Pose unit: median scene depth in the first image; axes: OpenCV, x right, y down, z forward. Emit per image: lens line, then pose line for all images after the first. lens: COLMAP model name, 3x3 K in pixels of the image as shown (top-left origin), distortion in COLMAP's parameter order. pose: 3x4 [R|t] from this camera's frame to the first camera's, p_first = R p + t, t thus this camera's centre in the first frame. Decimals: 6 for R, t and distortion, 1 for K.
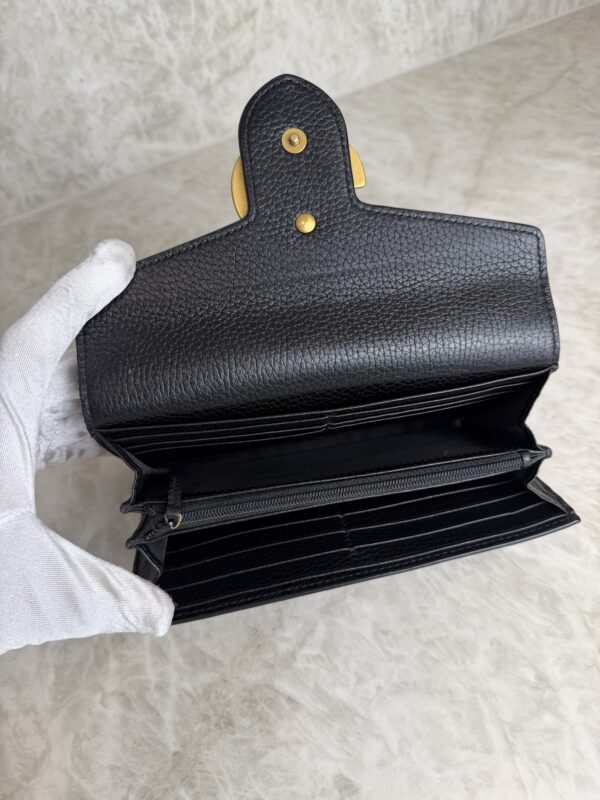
lens RADIAL K [[589.3, 0, 294.1], [0, 589.3, 404.5], [0, 0, 1]] dist [-0.039850, -0.005613]
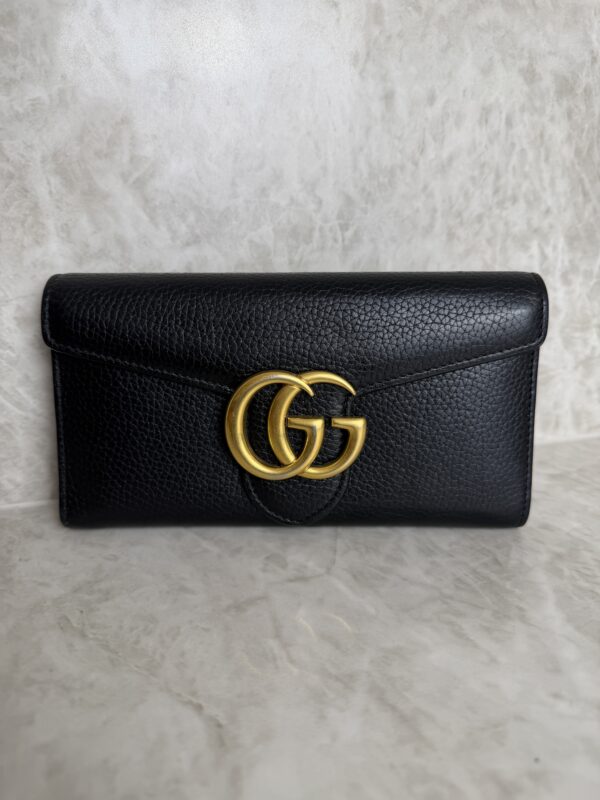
lens RADIAL K [[589.3, 0, 302.4], [0, 589.3, 404.3], [0, 0, 1]] dist [-0.039850, -0.005613]
pose [[0.956027, 0.138782, -0.258363, -0.304660], [-0.260955, 0.804587, -0.533425, -0.048440], [0.133846, 0.577390, 0.805423, 0.455005]]
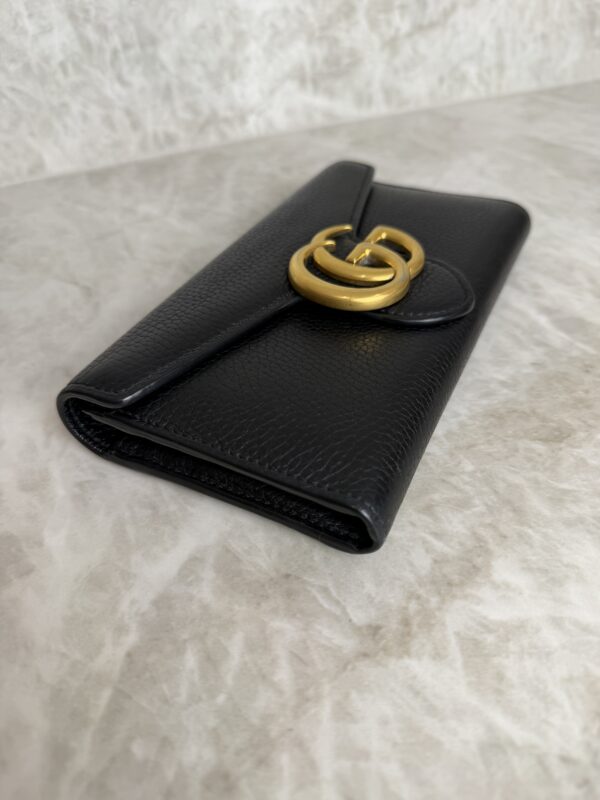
lens RADIAL K [[589.3, 0, 293.0], [0, 589.3, 405.6], [0, 0, 1]] dist [-0.039850, -0.005613]
pose [[0.984215, 0.133110, -0.116634, -0.133112], [-0.149969, 0.977206, -0.150261, 0.100151], [0.093974, 0.165381, 0.981742, 0.297070]]
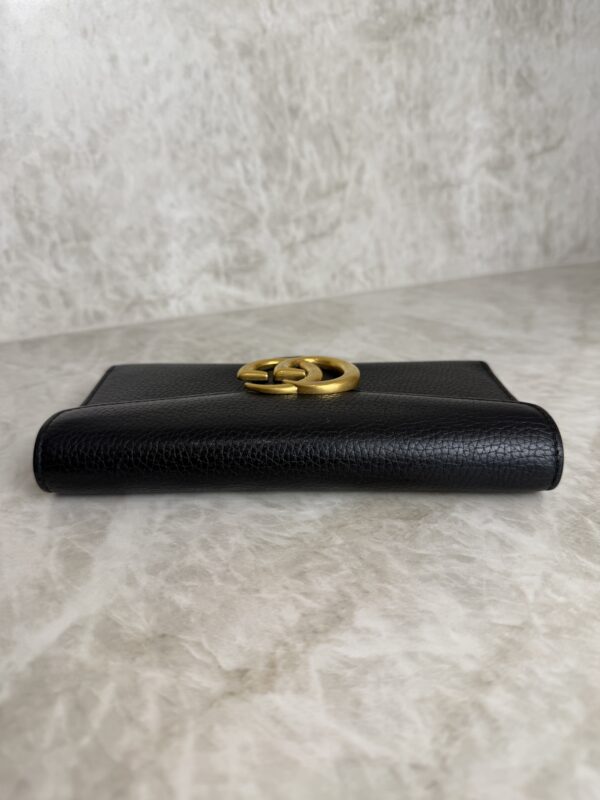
lens RADIAL K [[589.3, 0, 298.5], [0, 589.3, 405.0], [0, 0, 1]] dist [-0.039850, -0.005613]
pose [[0.996161, 0.076484, -0.042580, -0.078131], [-0.087536, 0.872802, -0.480160, 0.185106], [0.000440, 0.482044, 0.876147, 0.267954]]
